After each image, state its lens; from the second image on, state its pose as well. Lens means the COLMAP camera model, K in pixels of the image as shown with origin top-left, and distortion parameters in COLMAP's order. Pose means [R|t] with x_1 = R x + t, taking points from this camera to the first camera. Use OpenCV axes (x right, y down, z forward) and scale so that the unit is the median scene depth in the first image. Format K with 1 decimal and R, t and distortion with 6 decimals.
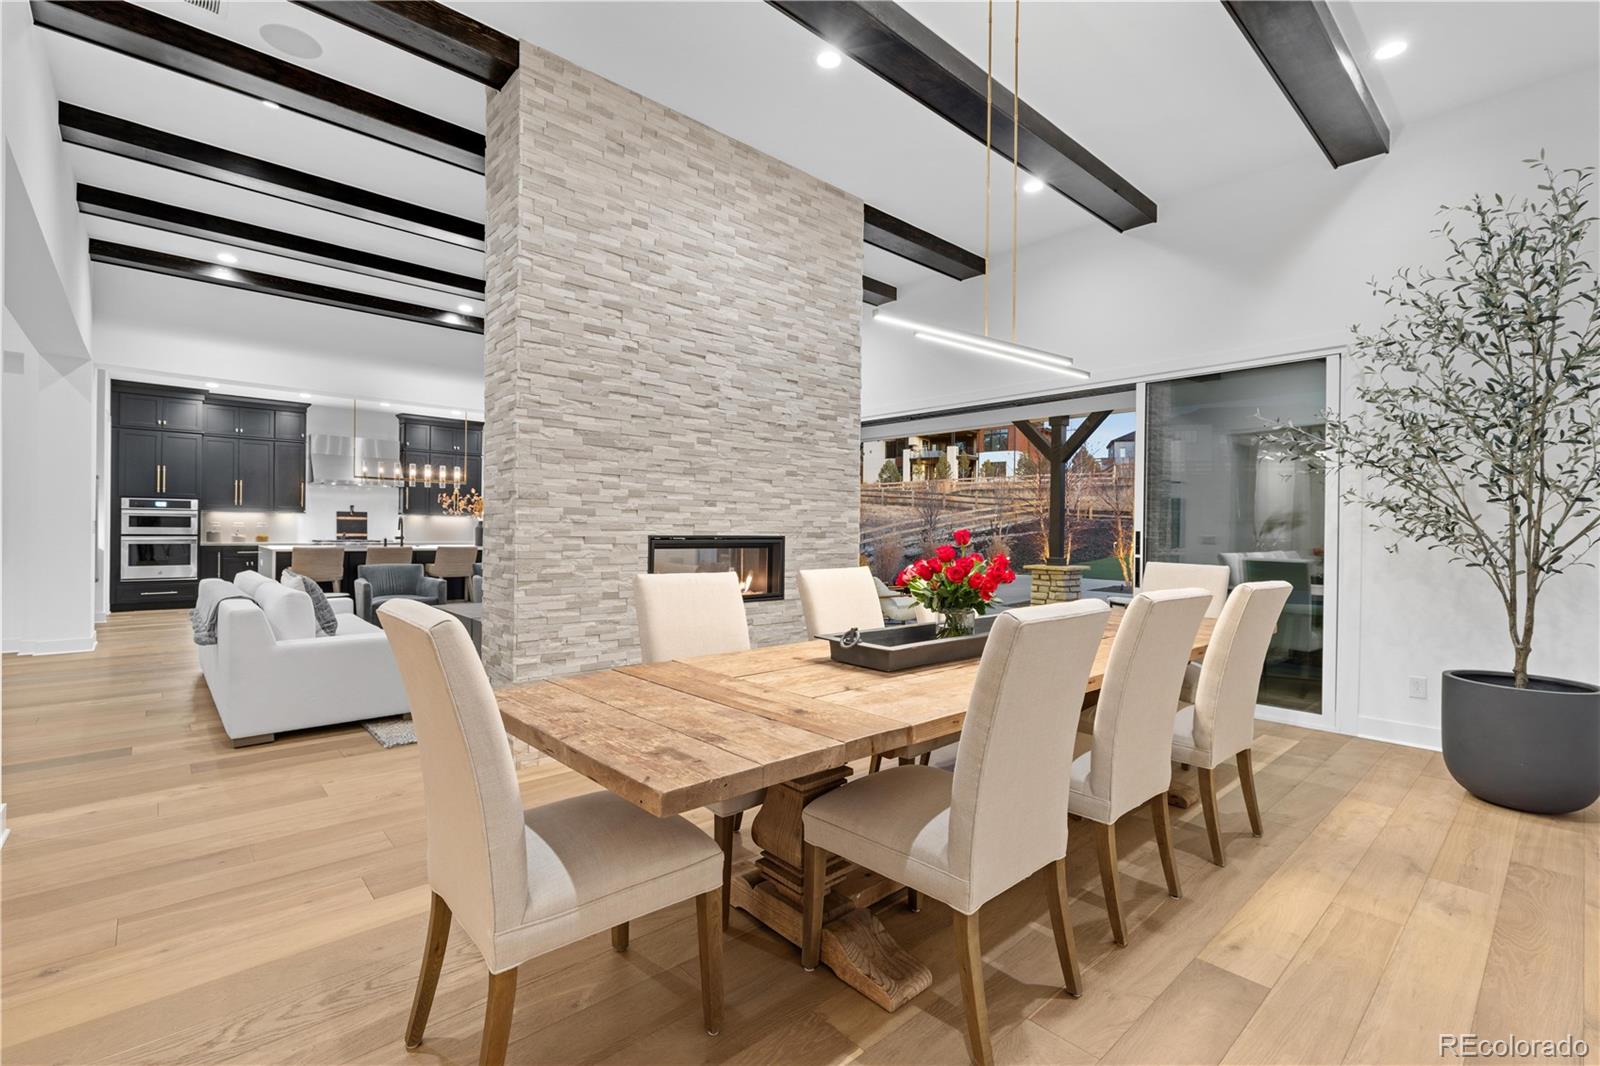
lens RADIAL K [[718.8, 0, 804.5], [0, 718.8, 534.3], [0, 0, 1]] dist [0.014146, -0.003936]
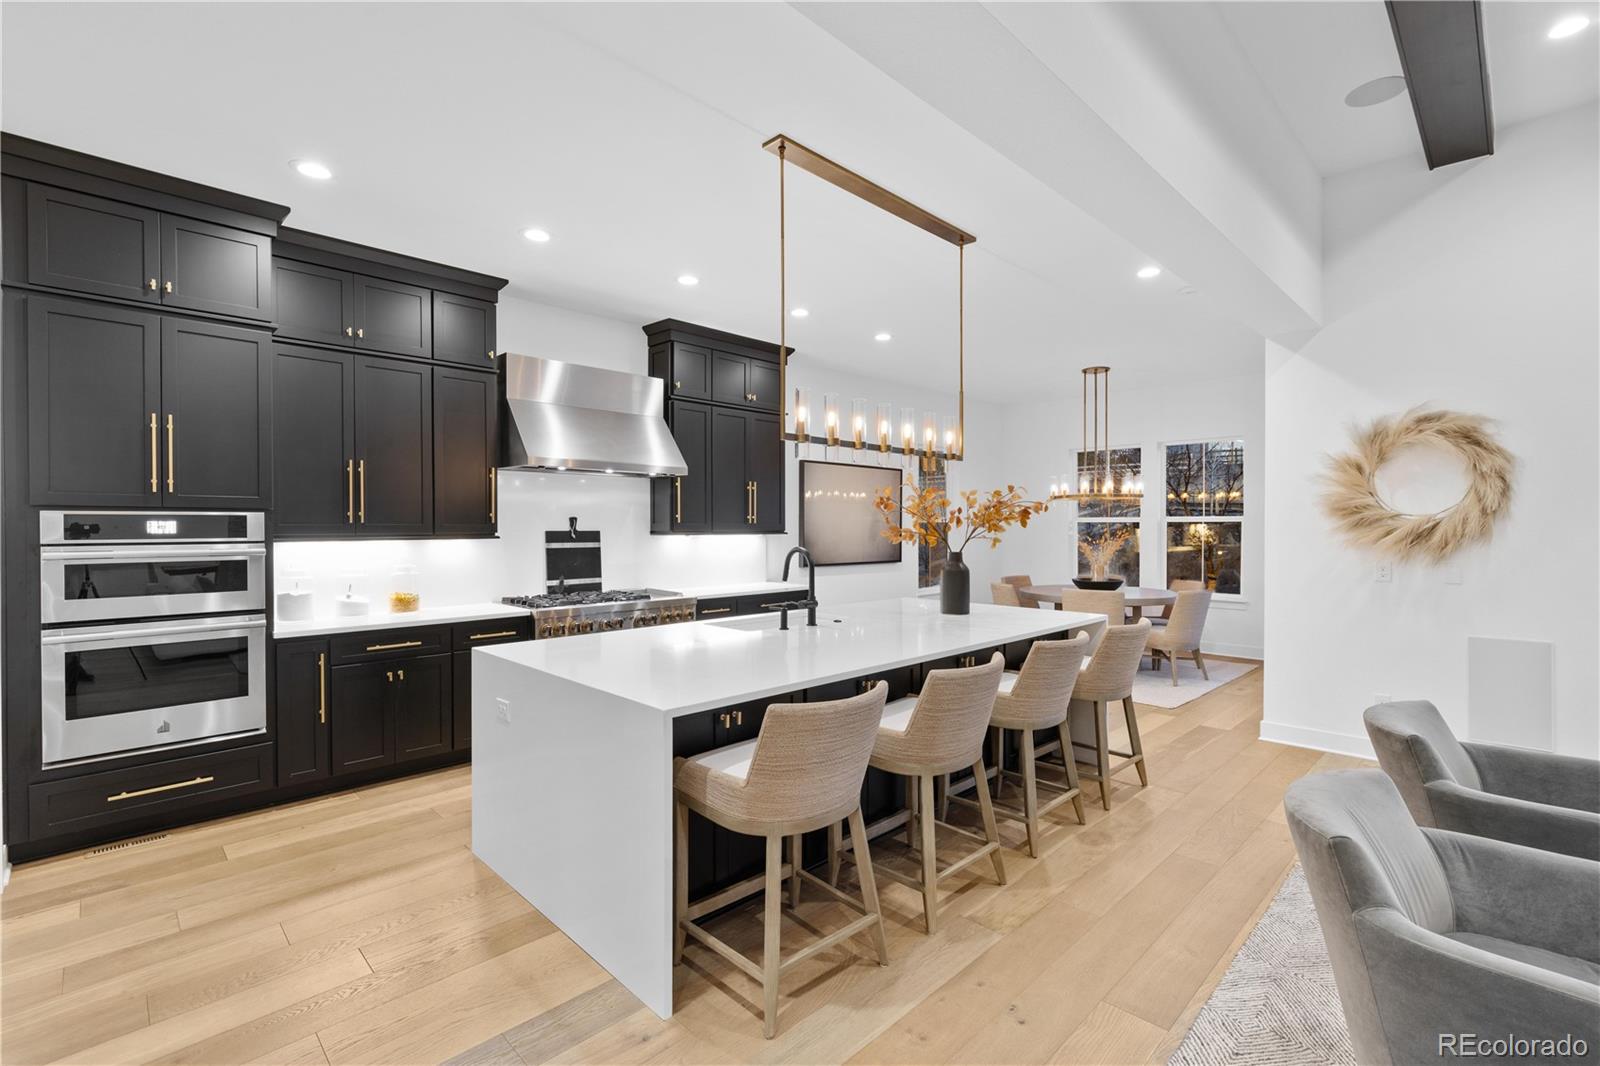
lens RADIAL K [[718.8, 0, 809.8], [0, 718.8, 534.4], [0, 0, 1]] dist [0.014146, -0.003936]
pose [[0.997961, -0.015762, 0.061850, -0.563287], [0.015392, 0.999861, 0.006452, -0.033209], [-0.061943, -0.005487, 0.998065, 0.596979]]
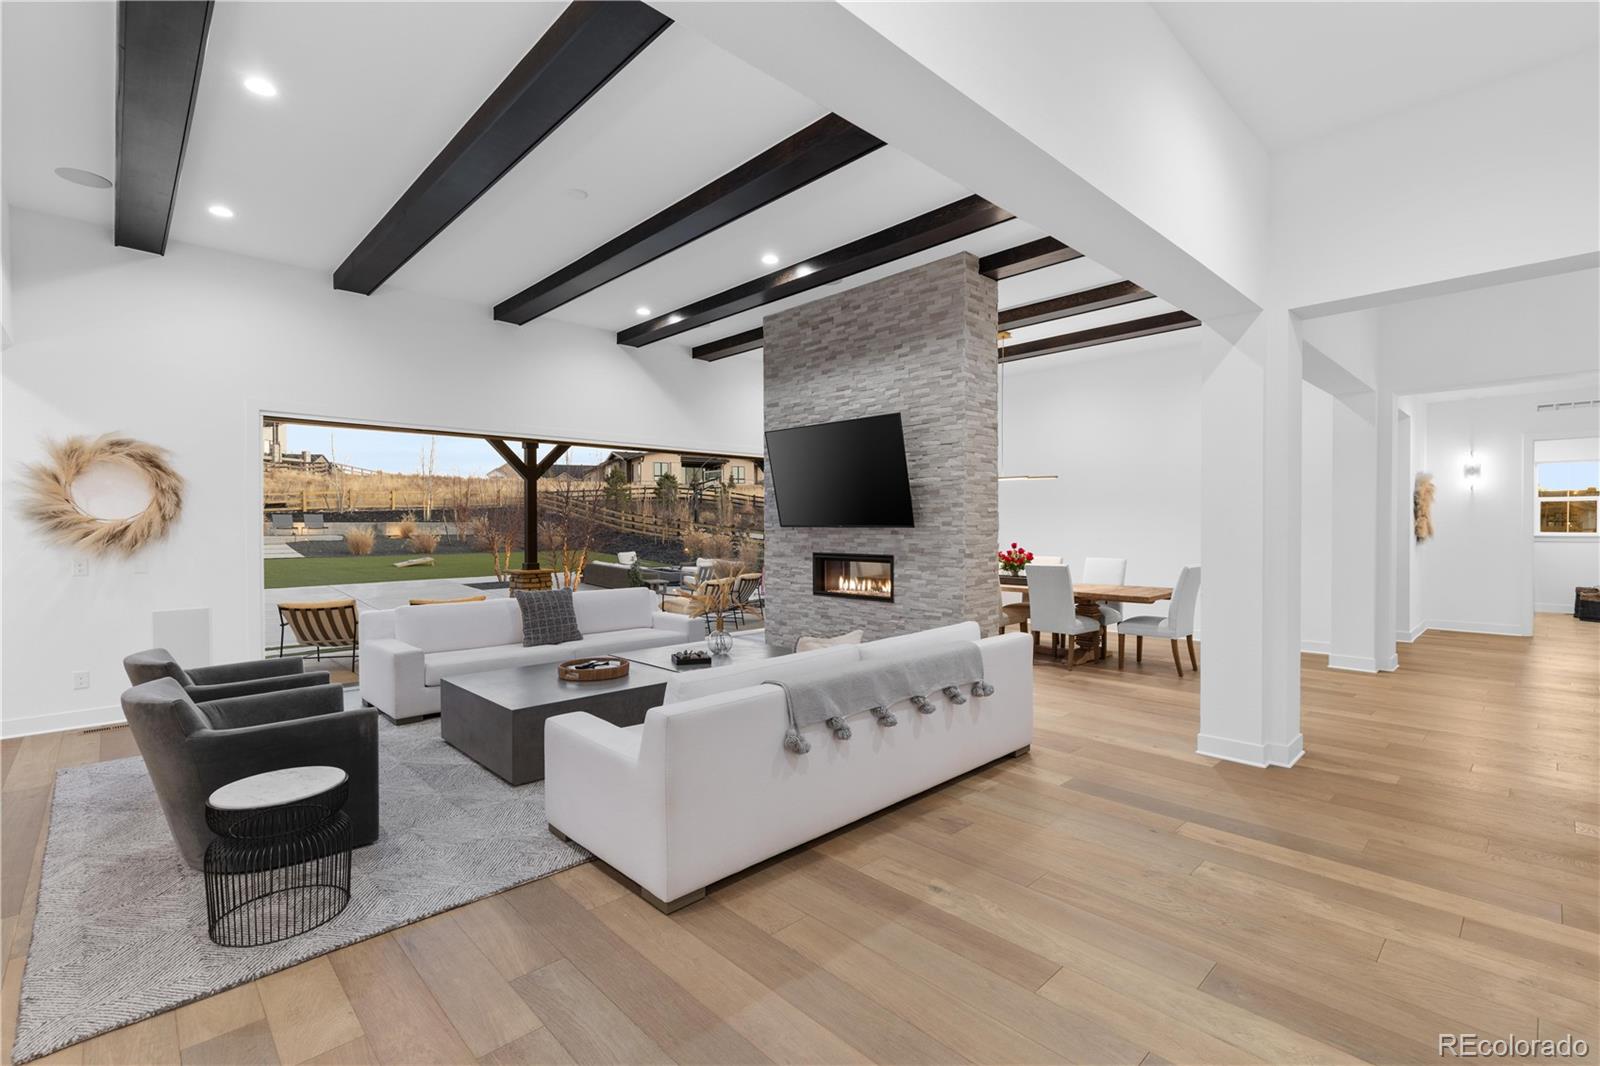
lens RADIAL K [[718.8, 0, 813.0], [0, 718.8, 529.6], [0, 0, 1]] dist [0.014146, -0.003936]
pose [[-0.042763, -0.019897, 0.998887, -0.724550], [0.008961, 0.999754, 0.020298, -0.035055], [-0.999045, 0.009819, -0.042574, 0.513734]]
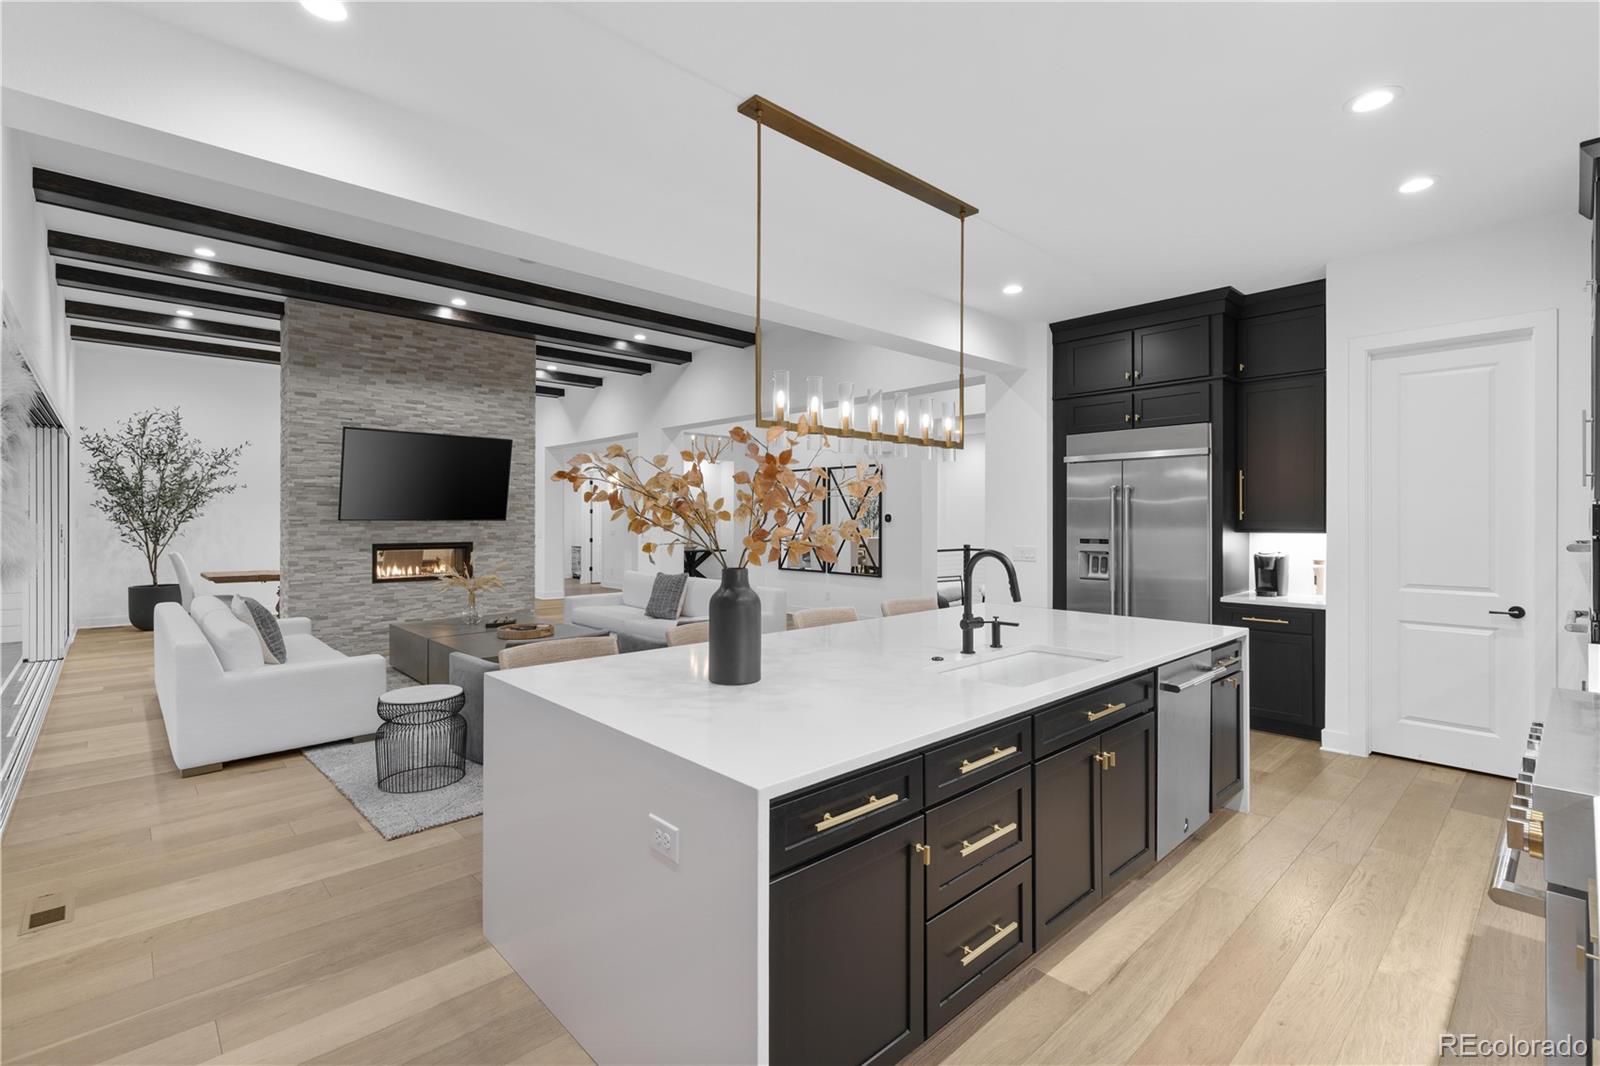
lens RADIAL K [[718.8, 0, 823.3], [0, 718.8, 523.0], [0, 0, 1]] dist [0.014146, -0.003936]
pose [[-0.998487, -0.013939, -0.053198, -0.470865], [-0.014578, 0.999826, 0.011649, -0.036320], [0.053026, 0.012406, -0.998516, 1.234081]]
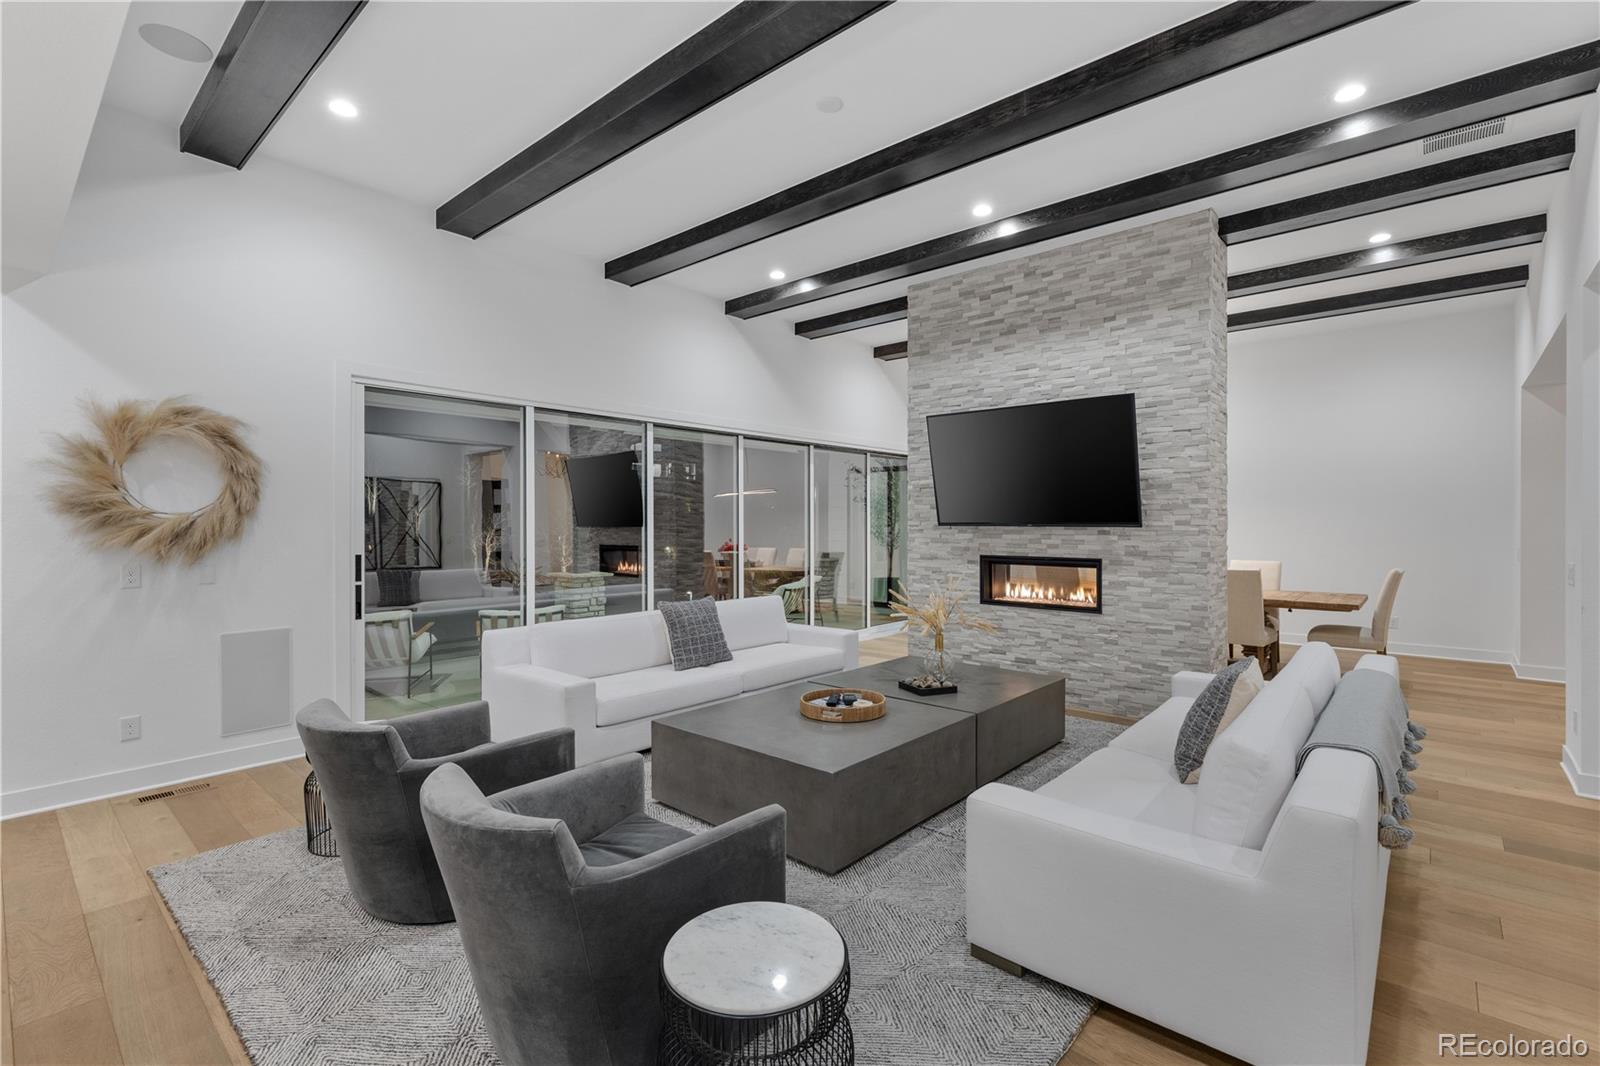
lens RADIAL K [[718.8, 0, 806.6], [0, 718.8, 520.9], [0, 0, 1]] dist [0.014146, -0.003936]
pose [[-0.129045, -0.010718, 0.991581, -0.617621], [0.003962, 0.999928, 0.011324, -0.035088], [-0.991631, 0.005390, -0.128994, 0.700273]]
